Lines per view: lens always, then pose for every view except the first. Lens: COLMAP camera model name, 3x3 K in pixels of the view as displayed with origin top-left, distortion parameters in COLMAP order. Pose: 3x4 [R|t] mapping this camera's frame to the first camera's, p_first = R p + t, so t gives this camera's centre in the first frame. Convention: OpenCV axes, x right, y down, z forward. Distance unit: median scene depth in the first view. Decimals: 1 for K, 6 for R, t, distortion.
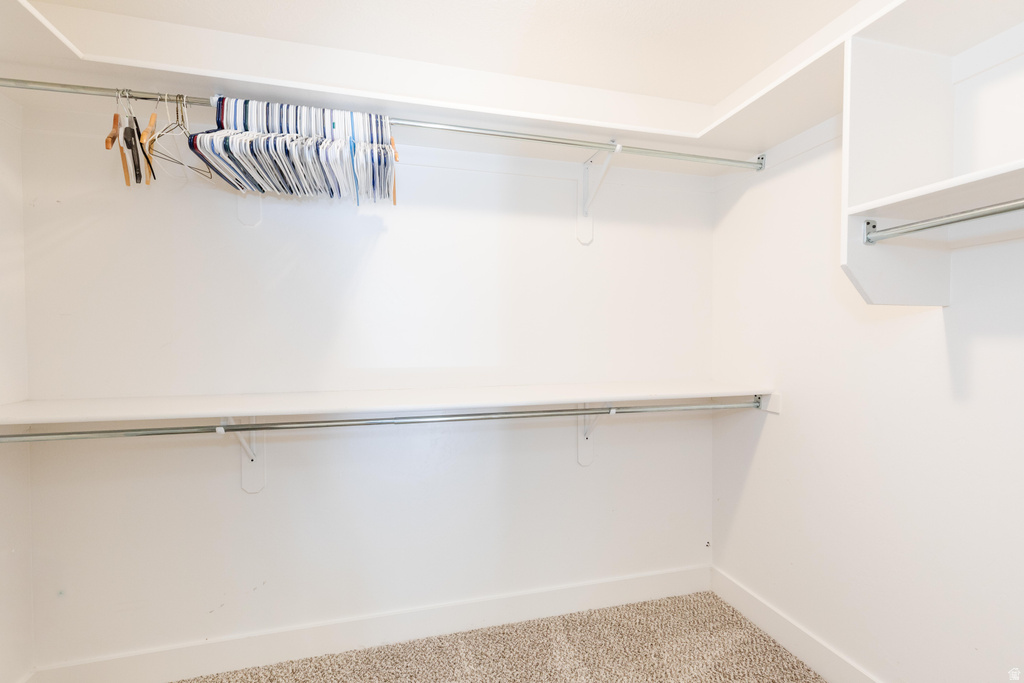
lens RADIAL K [[465.5, 0, 512.4], [0, 465.5, 341.0], [0, 0, 1]] dist [0.011952, -0.001790]
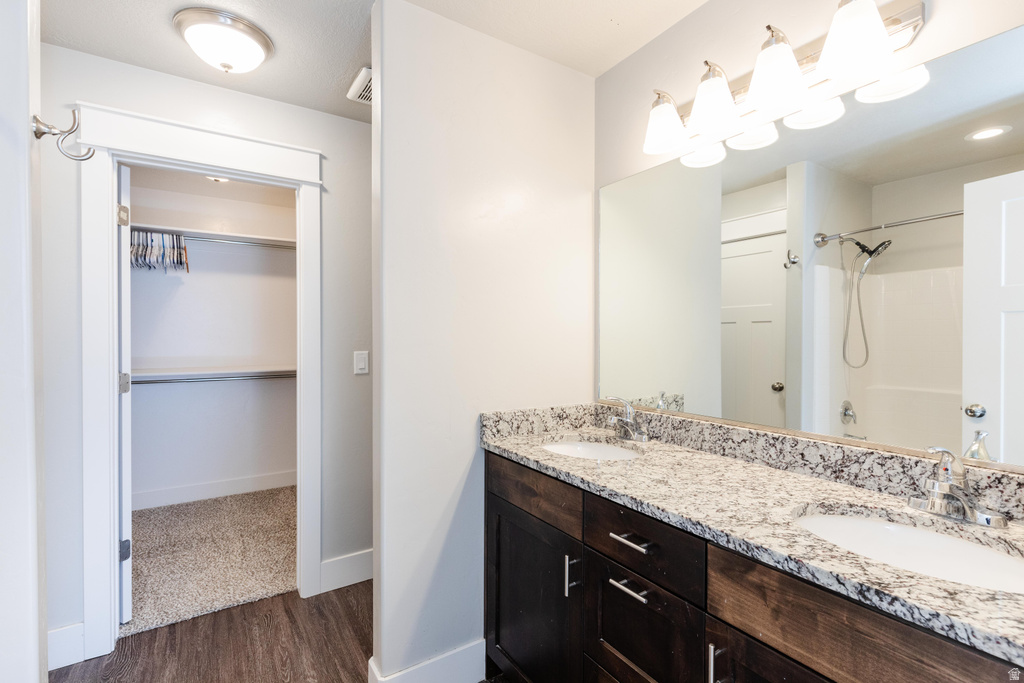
lens RADIAL K [[465.5, 0, 511.8], [0, 465.5, 341.0], [0, 0, 1]] dist [0.011952, -0.001790]
pose [[0.949600, 0.000509, 0.313464, 0.491092], [0.000507, 0.999995, -0.003158, 0.001789], [-0.313464, 0.003158, 0.949595, -1.503539]]
